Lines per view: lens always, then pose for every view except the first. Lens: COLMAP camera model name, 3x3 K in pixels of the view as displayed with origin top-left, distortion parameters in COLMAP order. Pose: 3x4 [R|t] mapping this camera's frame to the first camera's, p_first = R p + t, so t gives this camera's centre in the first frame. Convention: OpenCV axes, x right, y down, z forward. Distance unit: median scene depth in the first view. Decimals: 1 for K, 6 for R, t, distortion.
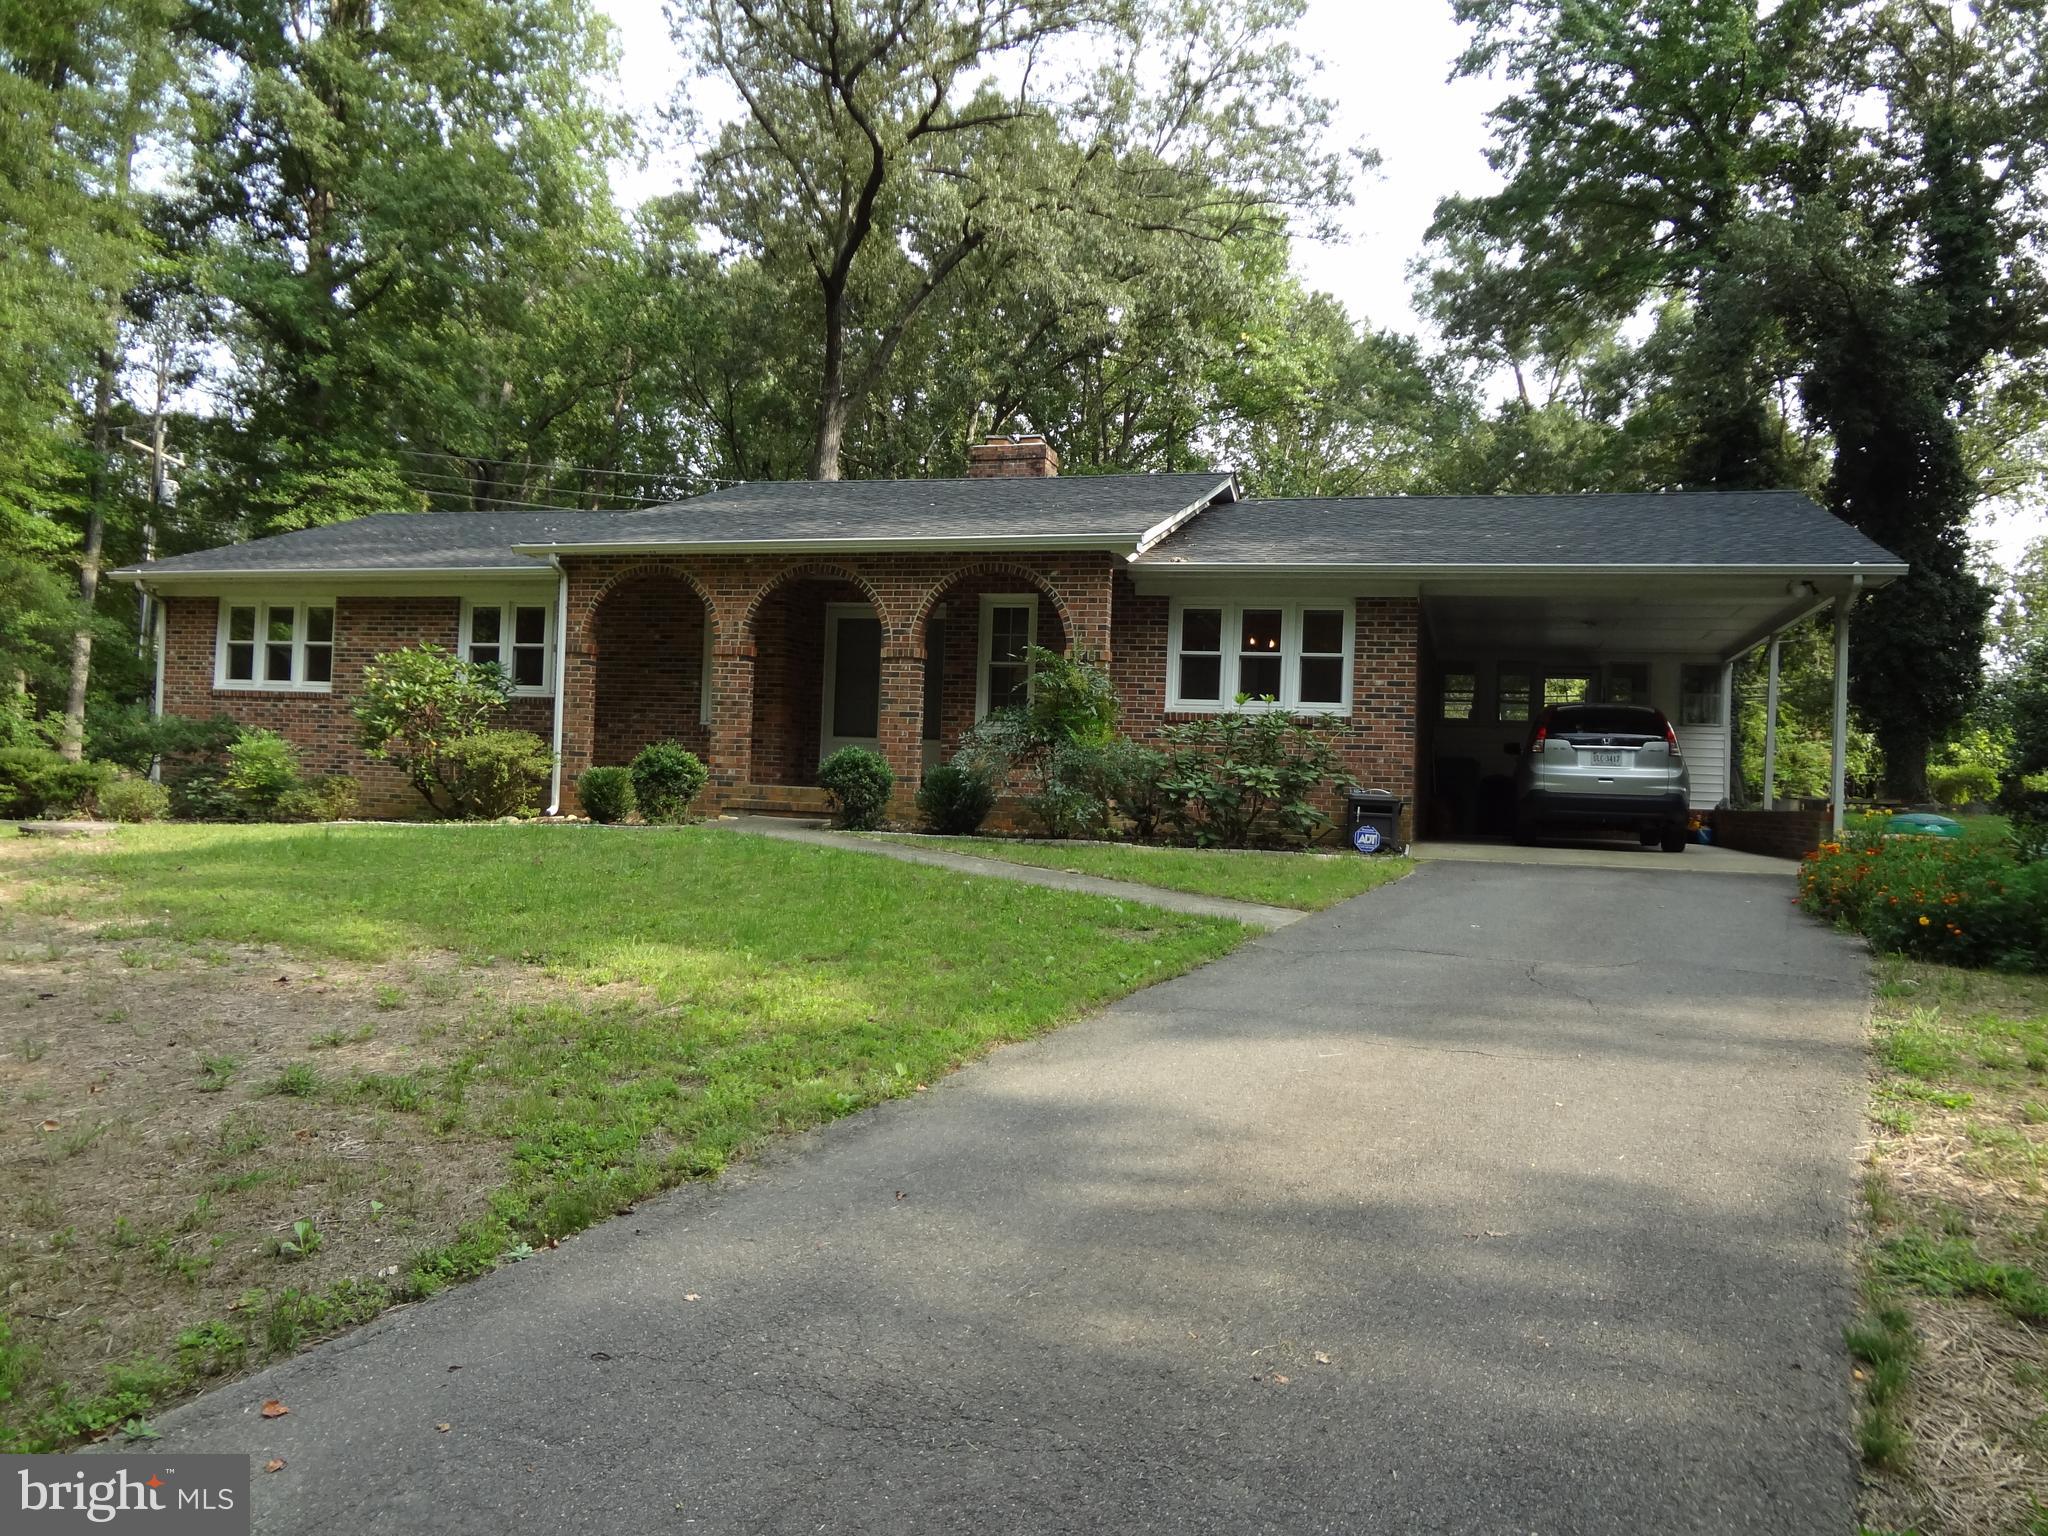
lens RADIAL K [[1521.0, 0, 1024.1], [0, 1521.0, 772.6], [0, 0, 1]] dist [-0.054205, 0.016695]
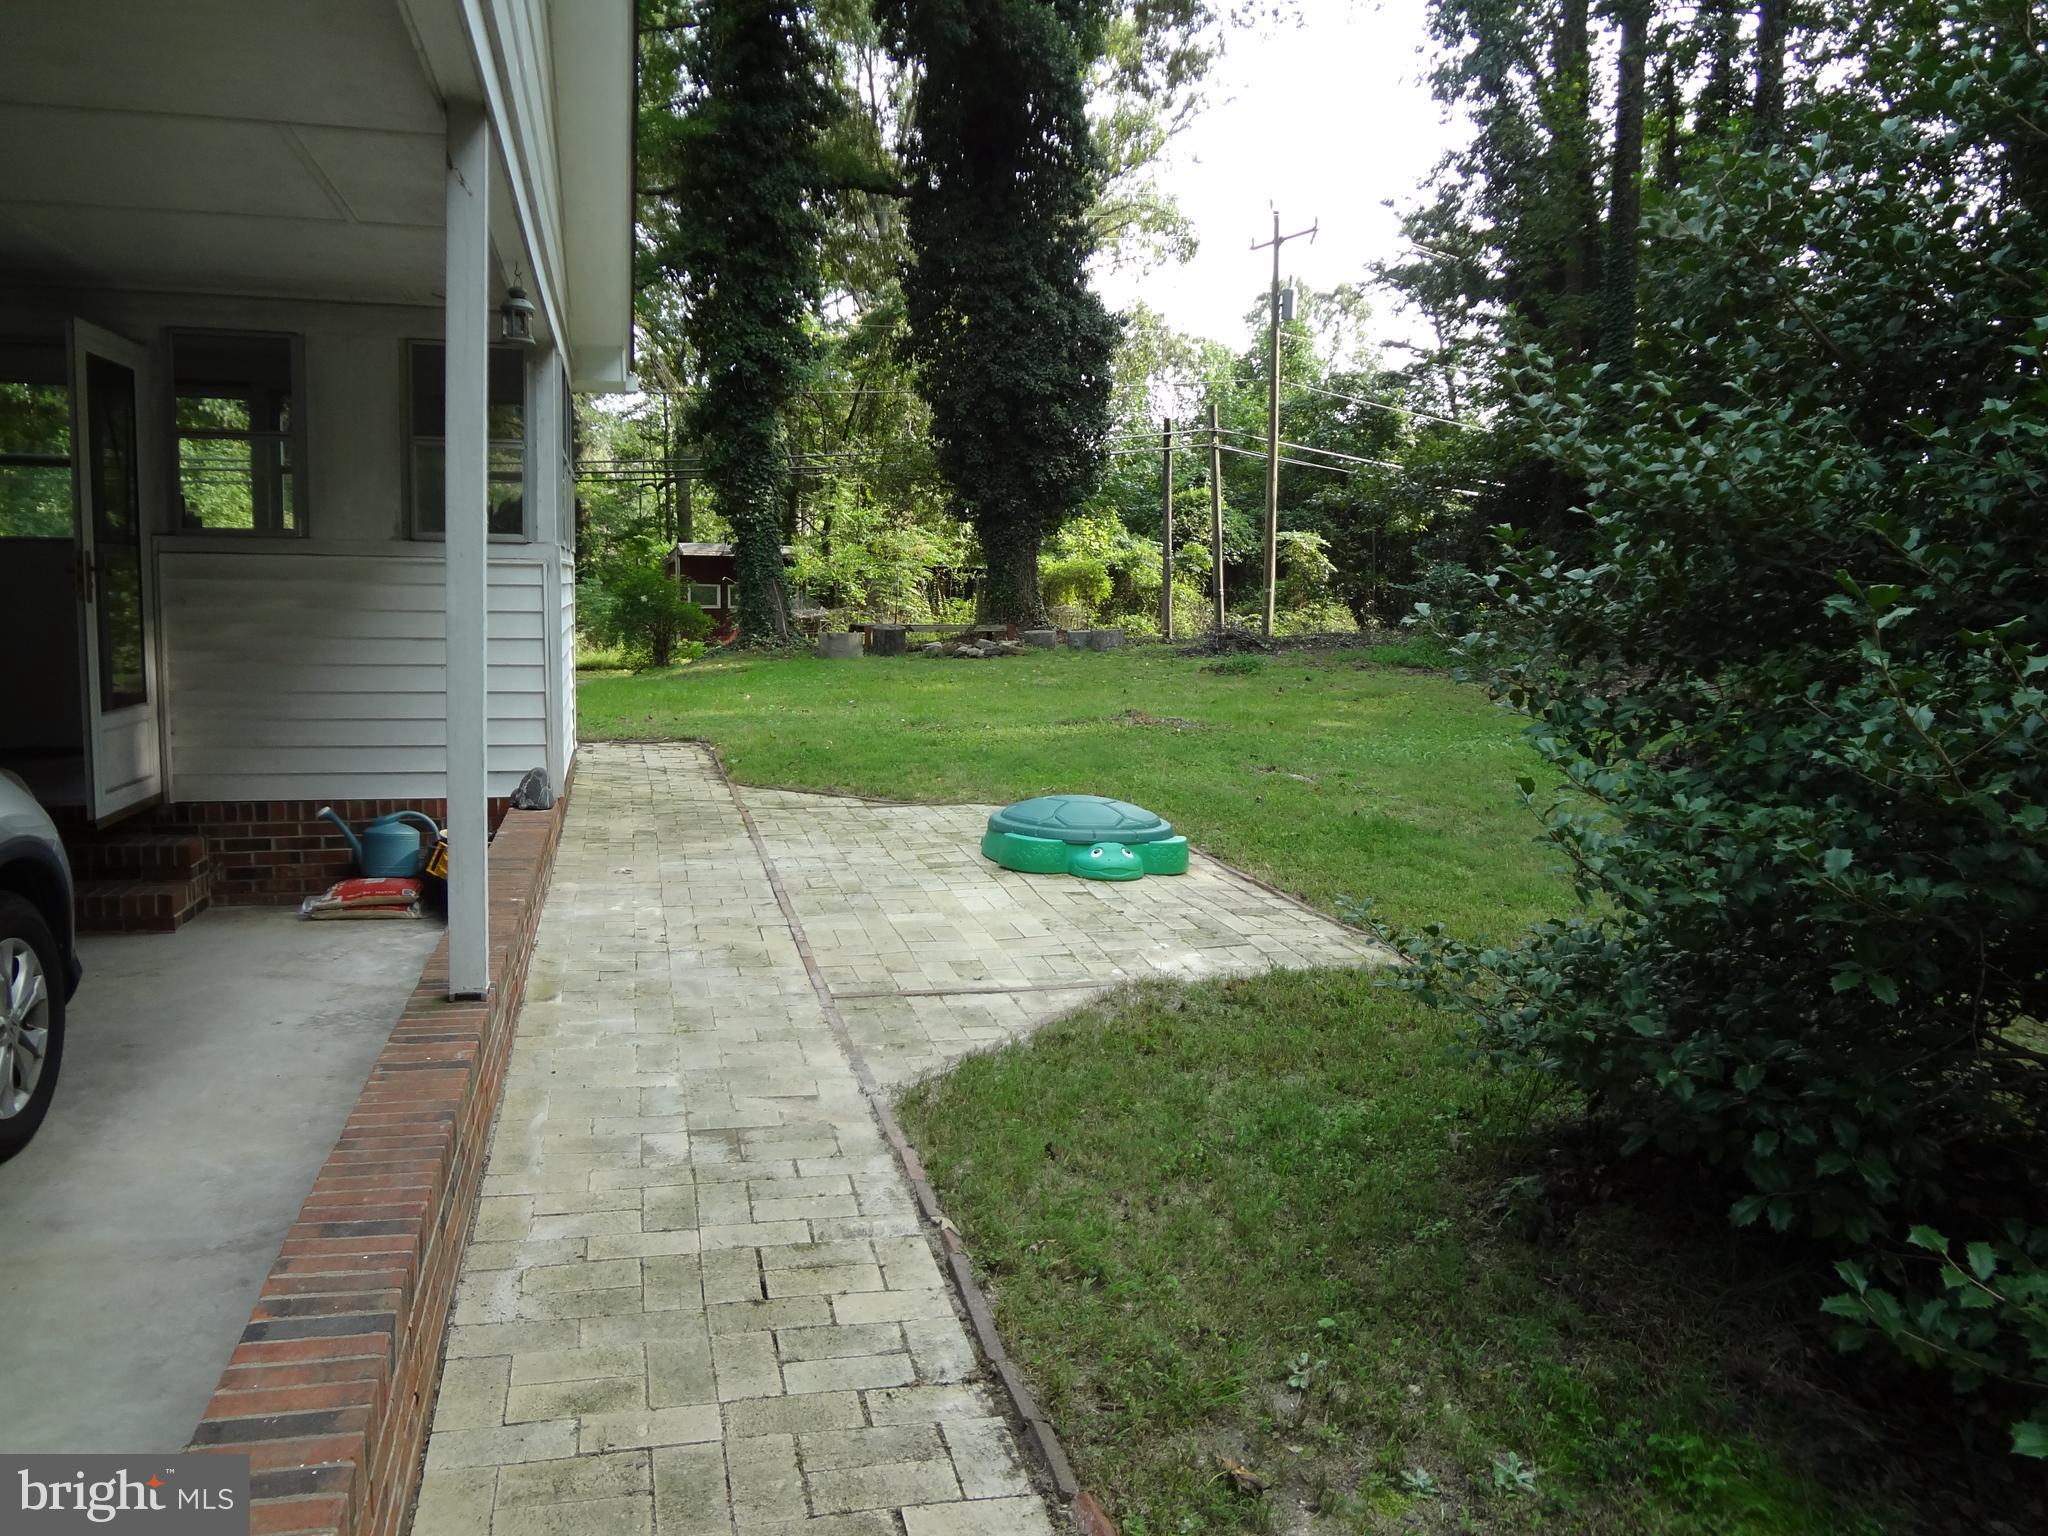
lens RADIAL K [[1521.0, 0, 1023.5], [0, 1521.0, 767.1], [0, 0, 1]] dist [-0.054205, 0.016695]
pose [[0.852796, -0.073368, 0.517065, 0.167788], [0.003018, 0.990758, 0.135606, -0.004066], [-0.522235, -0.114084, 0.845136, 0.296486]]
